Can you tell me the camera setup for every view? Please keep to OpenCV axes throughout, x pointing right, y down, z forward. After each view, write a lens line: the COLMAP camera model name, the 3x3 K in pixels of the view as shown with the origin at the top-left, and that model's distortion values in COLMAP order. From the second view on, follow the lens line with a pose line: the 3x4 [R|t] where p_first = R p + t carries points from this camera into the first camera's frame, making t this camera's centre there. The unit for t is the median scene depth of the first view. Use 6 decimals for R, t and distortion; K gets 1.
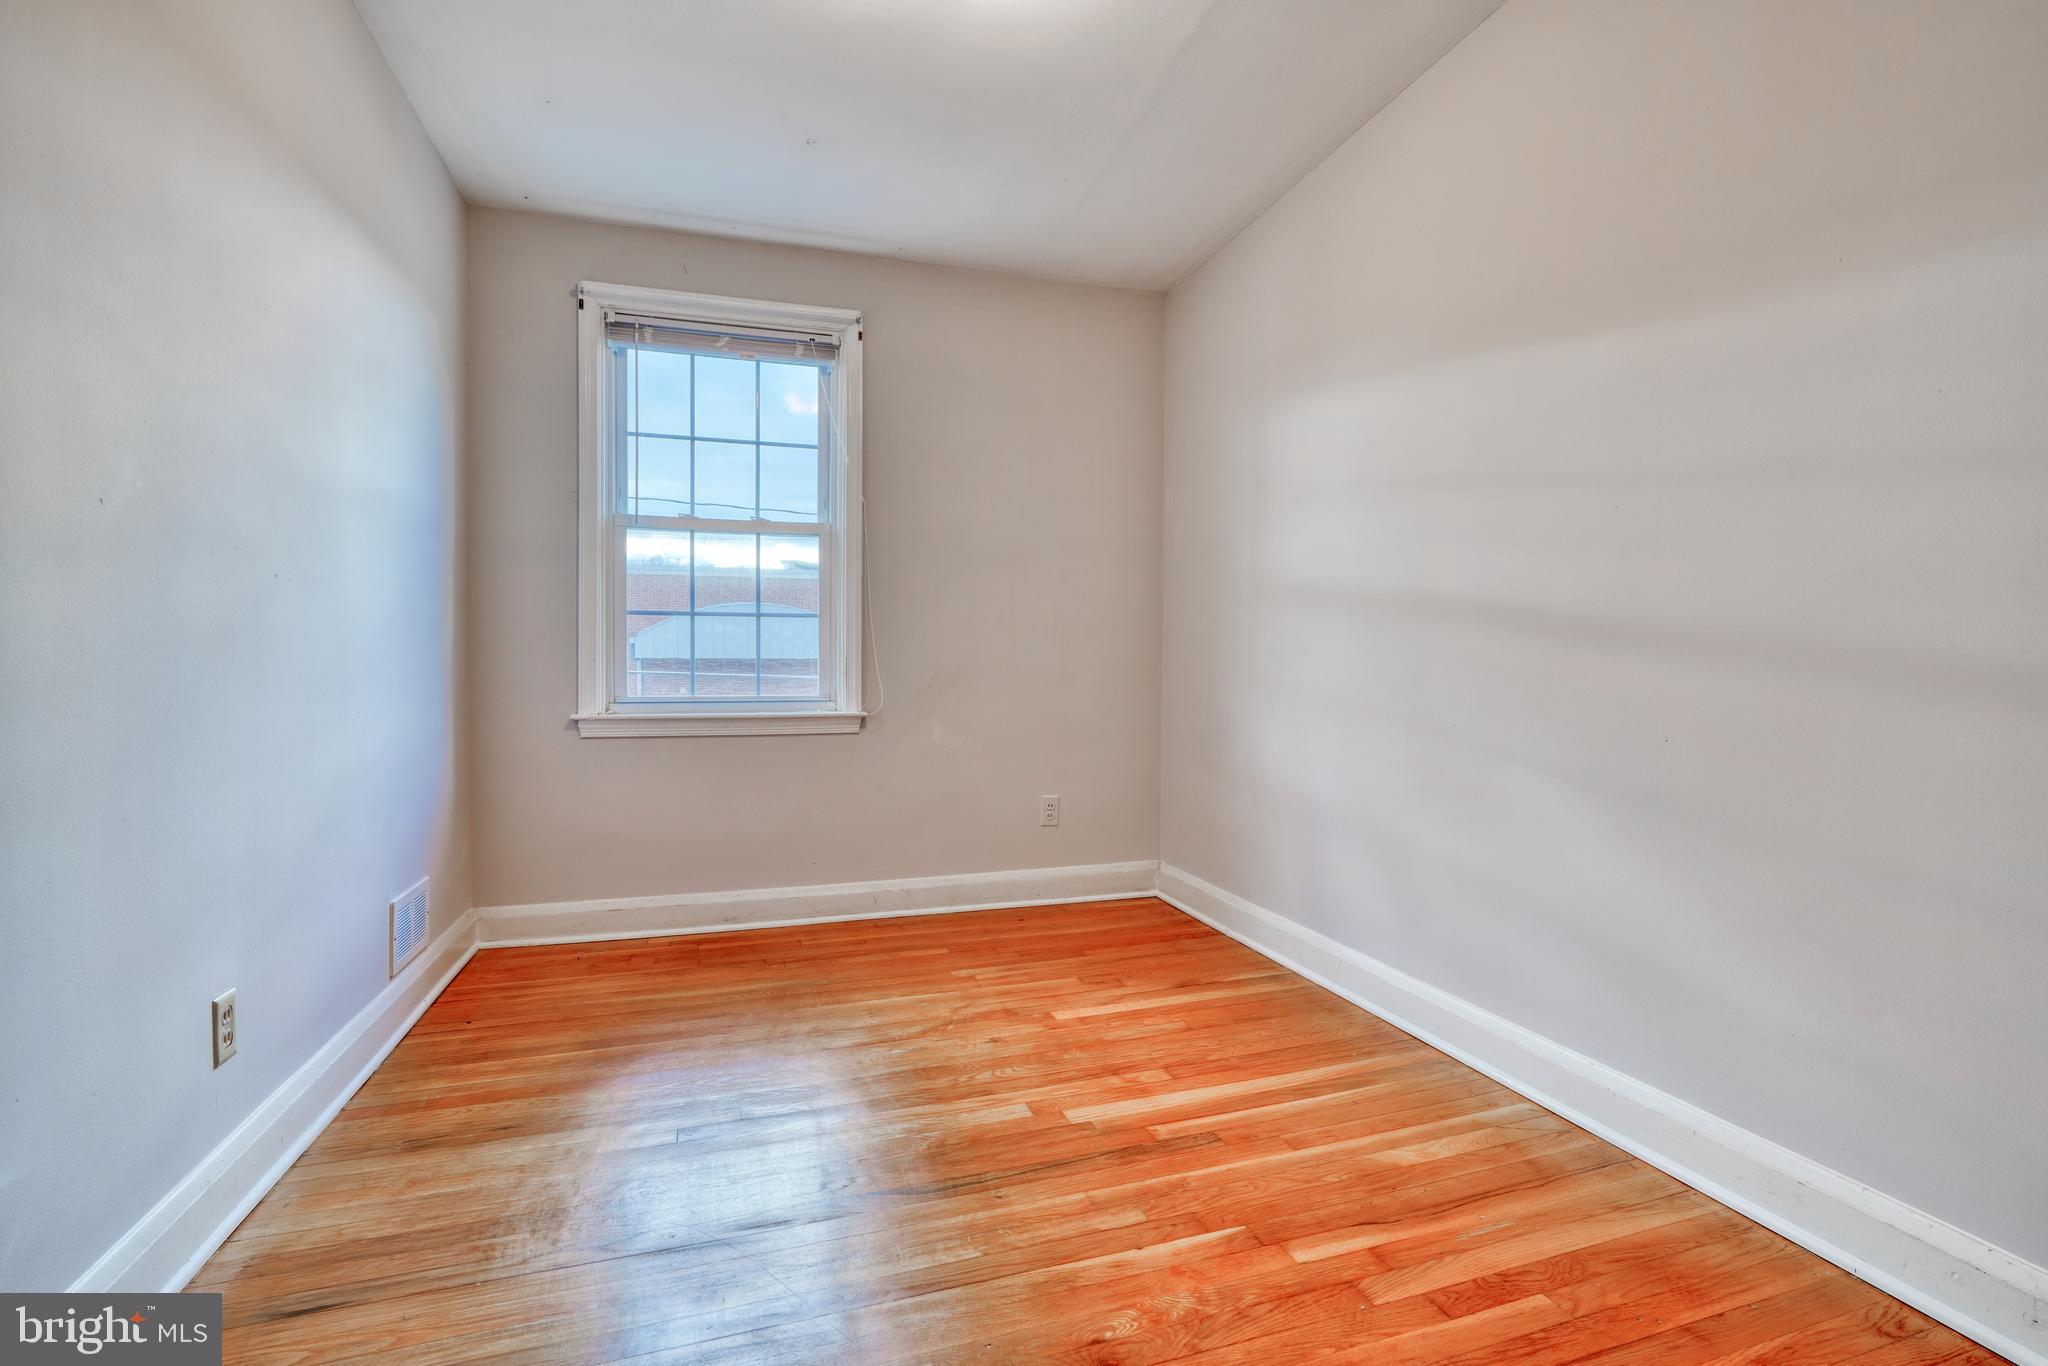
lens RADIAL K [[985.8, 0, 1006.8], [0, 985.8, 695.9], [0, 0, 1]] dist [0.020641, 0.000103]
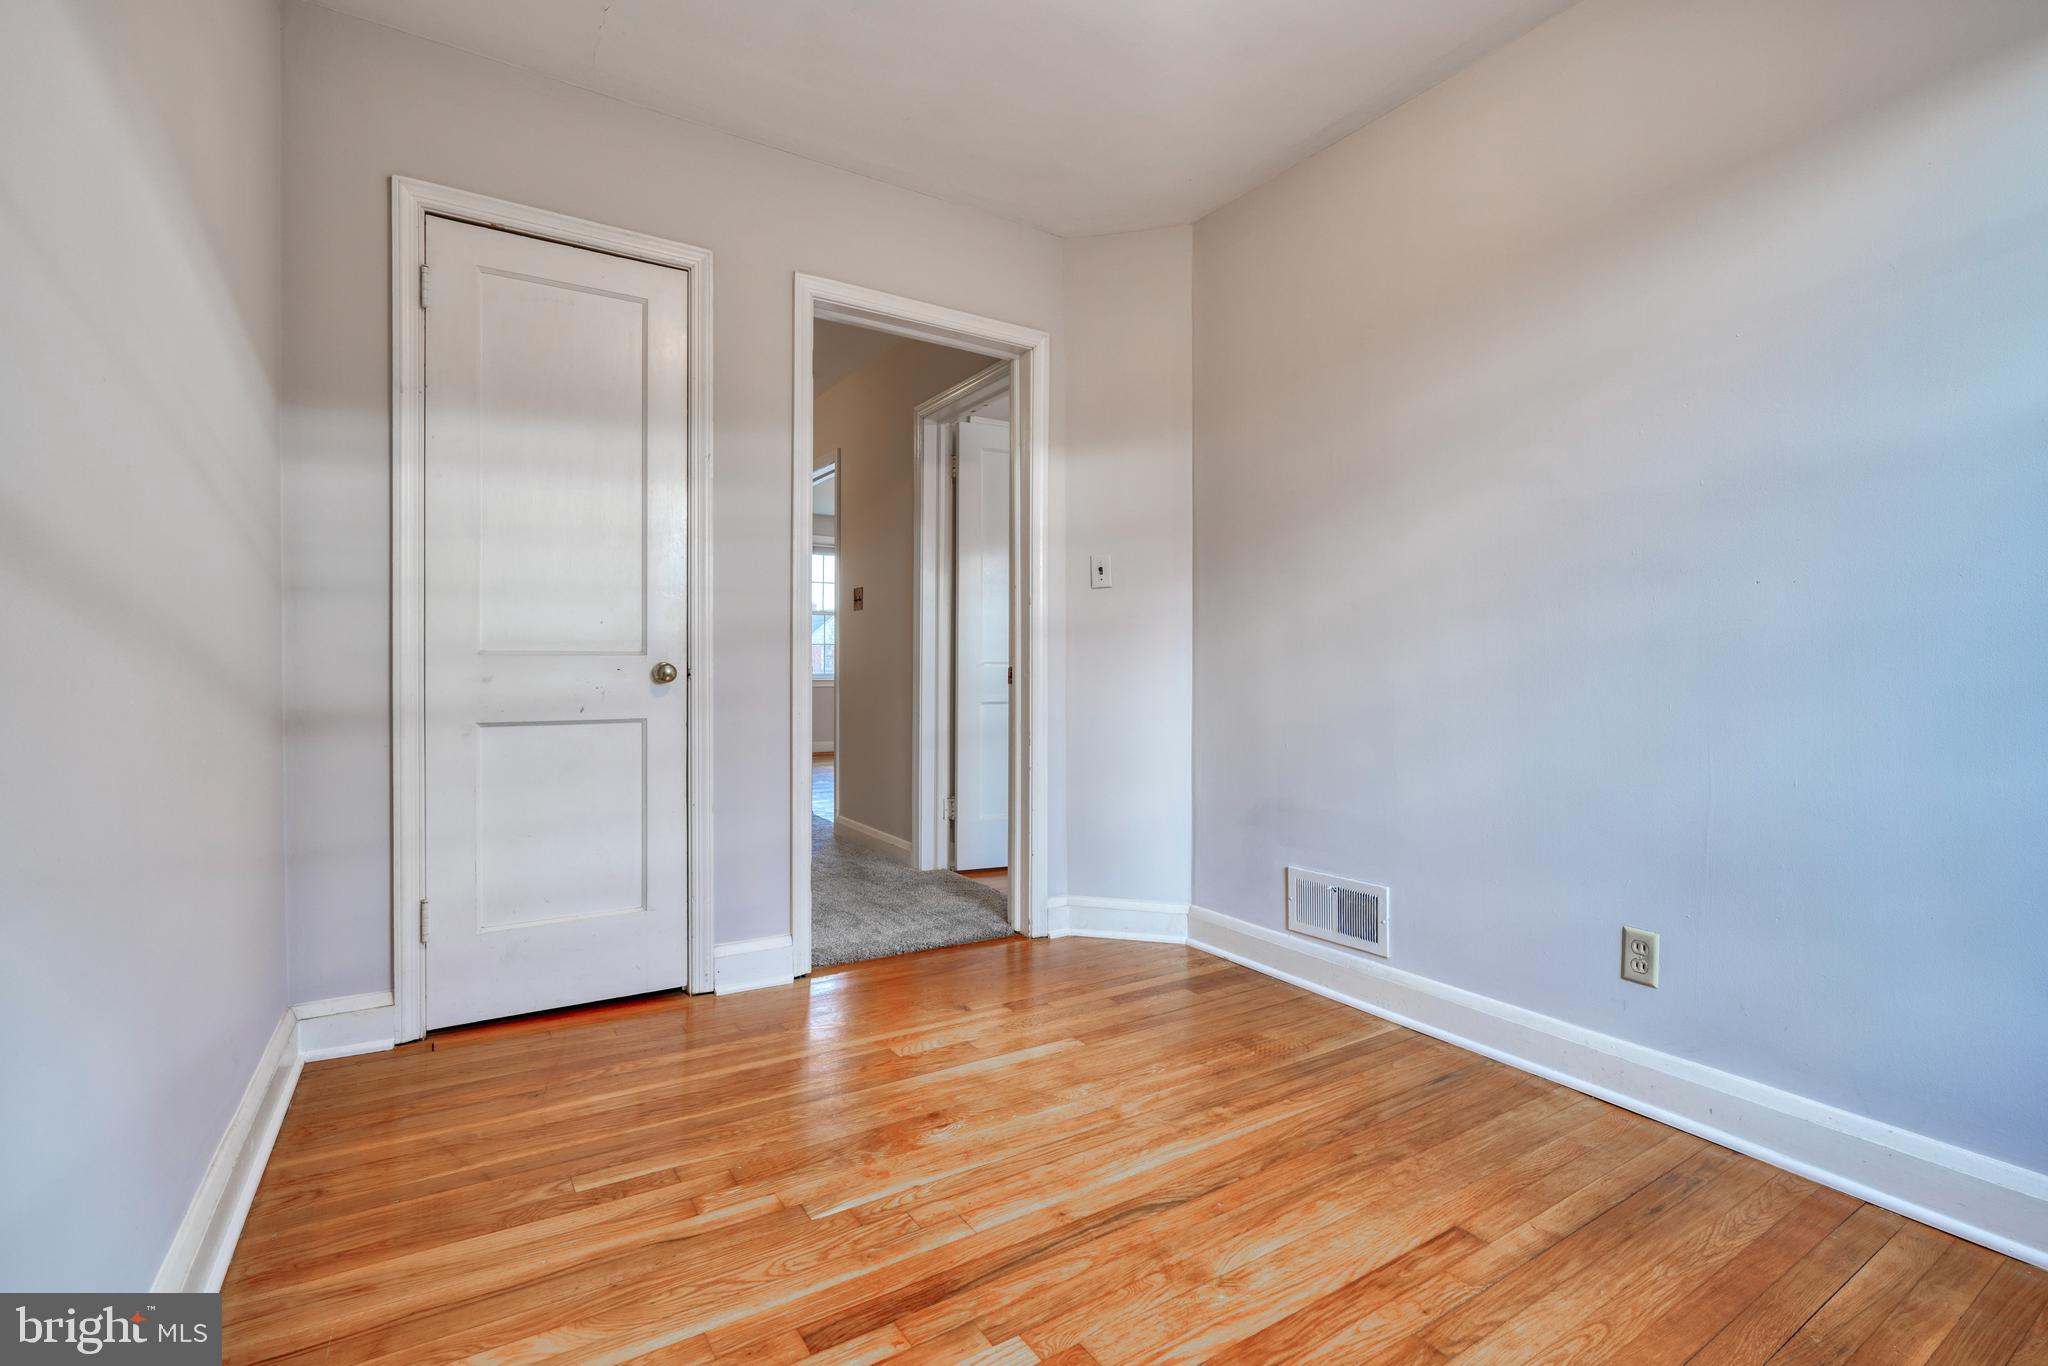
lens RADIAL K [[921.4, 0, 1028.1], [0, 921.4, 677.1], [0, 0, 1]] dist [-0.008773, 0.004333]
pose [[-0.962808, -0.008855, -0.270042, 0.284272], [-0.019202, 0.999178, 0.035702, -0.051235], [0.269504, 0.039559, -0.962186, 1.925240]]
